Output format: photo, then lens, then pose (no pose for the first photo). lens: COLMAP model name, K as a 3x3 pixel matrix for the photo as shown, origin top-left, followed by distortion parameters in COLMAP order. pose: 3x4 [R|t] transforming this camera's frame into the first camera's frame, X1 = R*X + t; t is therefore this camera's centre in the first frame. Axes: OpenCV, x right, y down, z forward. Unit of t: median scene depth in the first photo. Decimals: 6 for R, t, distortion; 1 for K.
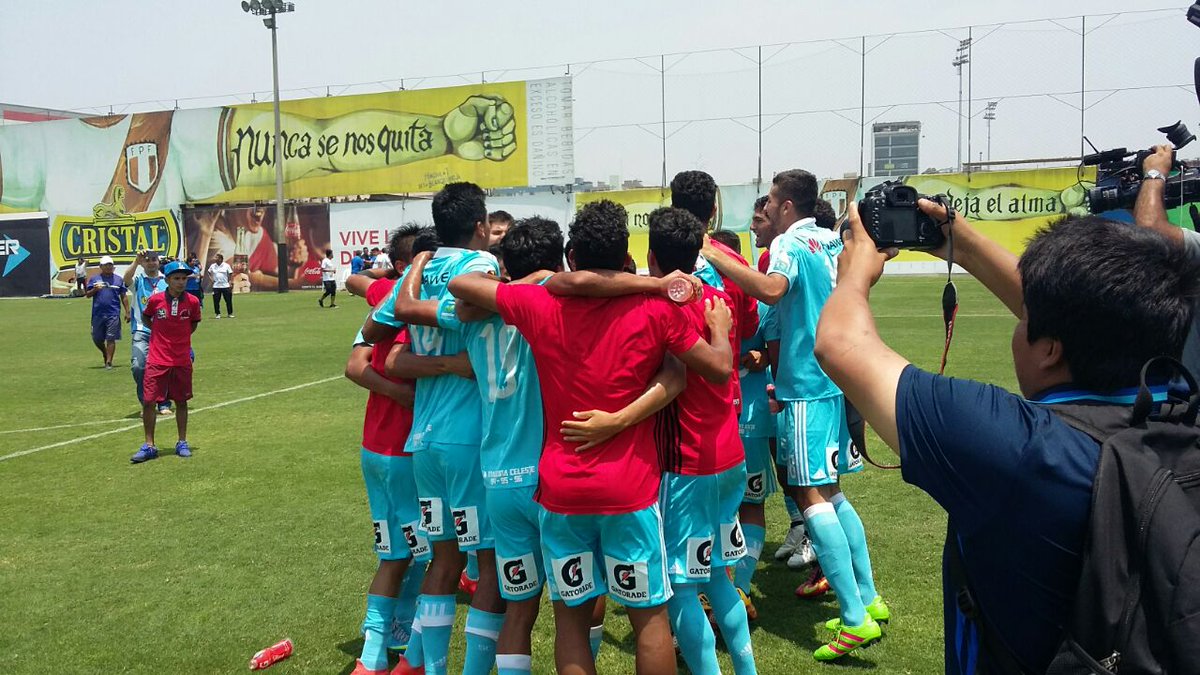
lens RADIAL K [[1109.2, 0, 599.6], [0, 1109.2, 275.4], [0, 0, 1]] dist [0.059449, -0.169089]
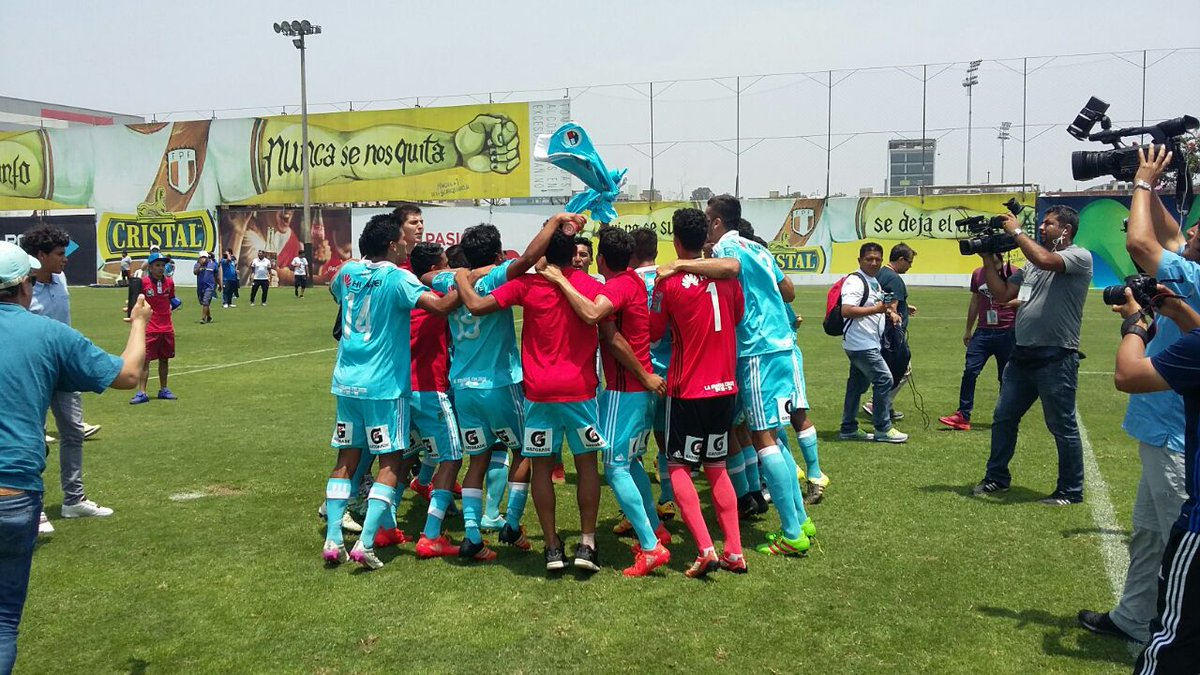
lens RADIAL K [[1109.2, 0, 612.5], [0, 1109.2, 327.5], [0, 0, 1]] dist [0.059449, -0.169089]
pose [[0.999629, 0.026096, -0.007784, 0.028257], [-0.025770, 0.998893, 0.039345, 0.003585], [0.008802, -0.039130, 0.999195, -0.105756]]
